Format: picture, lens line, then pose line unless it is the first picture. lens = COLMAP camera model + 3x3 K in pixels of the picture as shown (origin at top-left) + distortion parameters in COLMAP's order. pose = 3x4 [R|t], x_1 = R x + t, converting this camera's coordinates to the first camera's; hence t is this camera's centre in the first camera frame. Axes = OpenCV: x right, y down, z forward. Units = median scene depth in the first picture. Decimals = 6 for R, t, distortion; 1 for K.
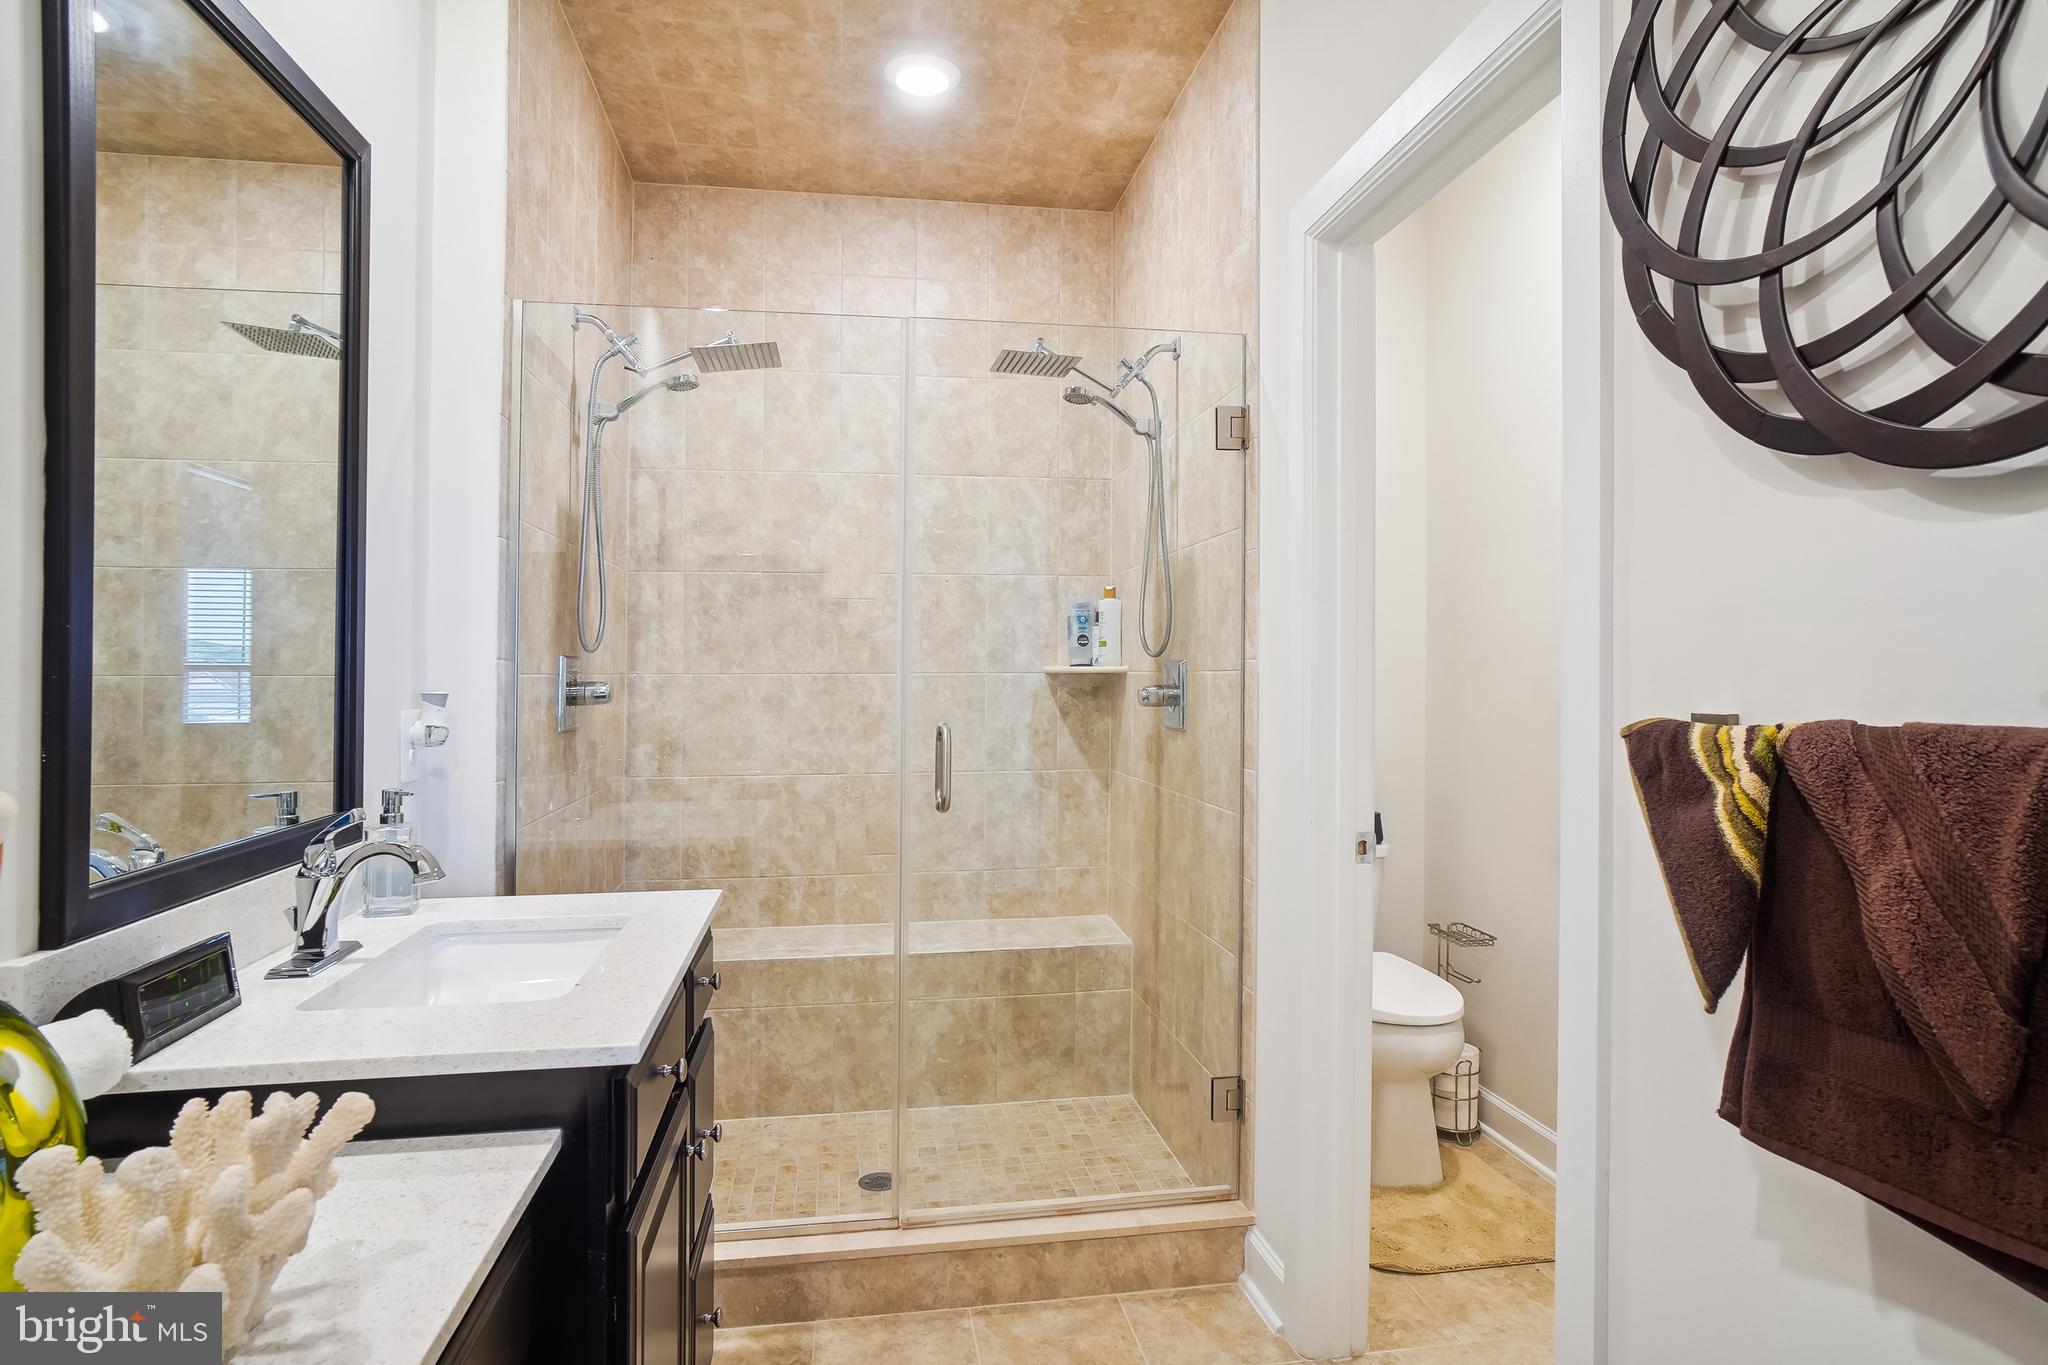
lens RADIAL K [[1097.5, 0, 1033.6], [0, 1097.5, 673.4], [0, 0, 1]] dist [-0.044932, 0.020077]
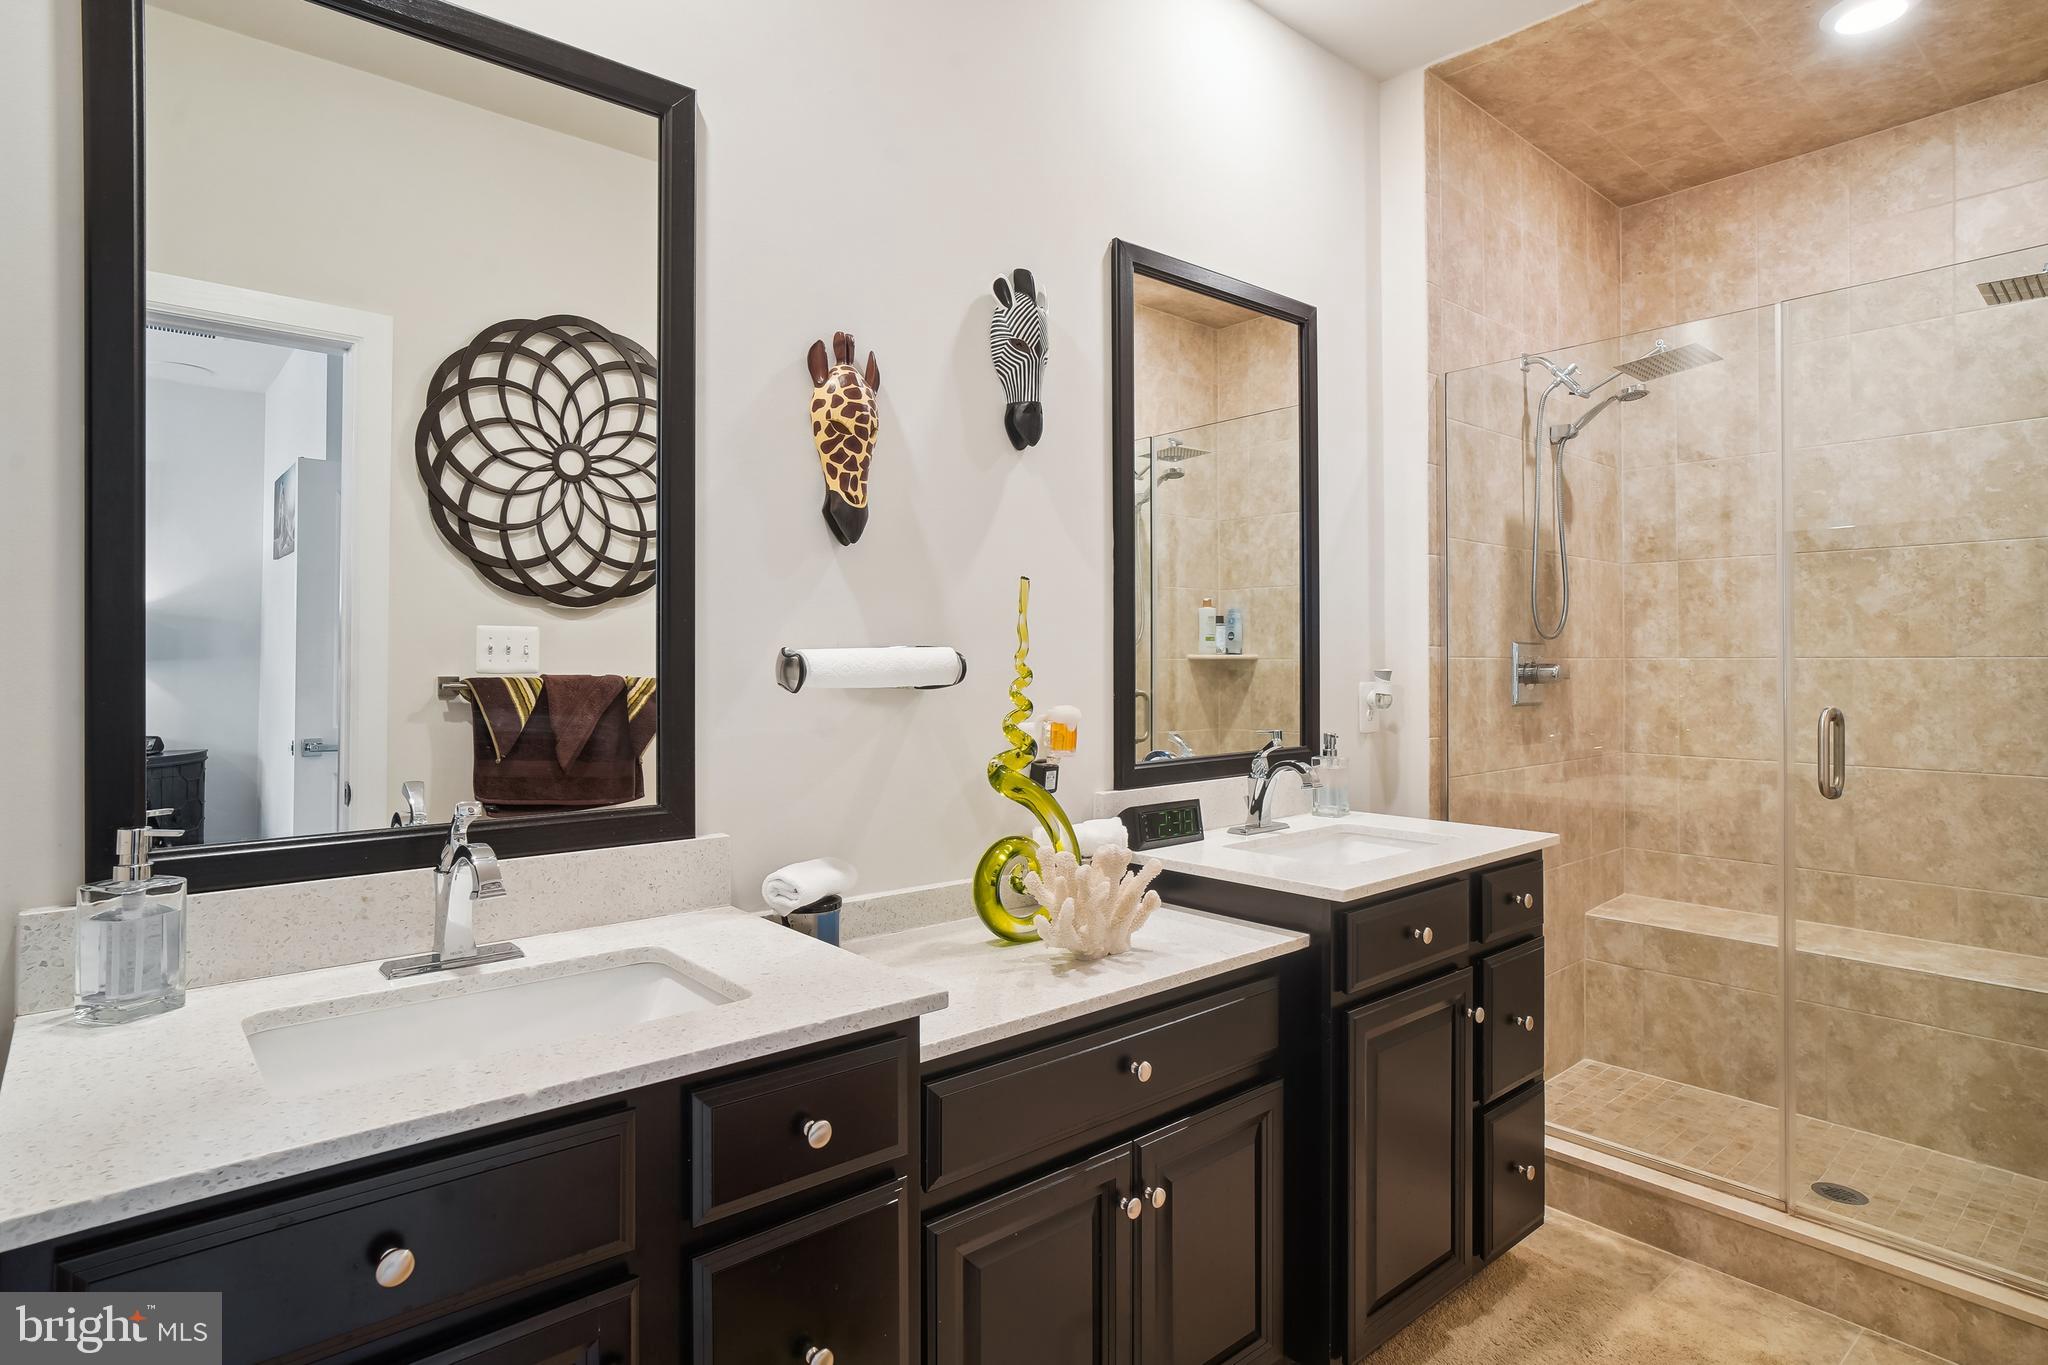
lens RADIAL K [[1097.5, 0, 1028.9], [0, 1097.5, 677.9], [0, 0, 1]] dist [-0.044932, 0.020077]
pose [[0.505908, 0.014647, -0.862463, 0.270130], [-0.000279, 0.999859, 0.016816, 0.002541], [0.862588, -0.008267, 0.505840, -0.070332]]
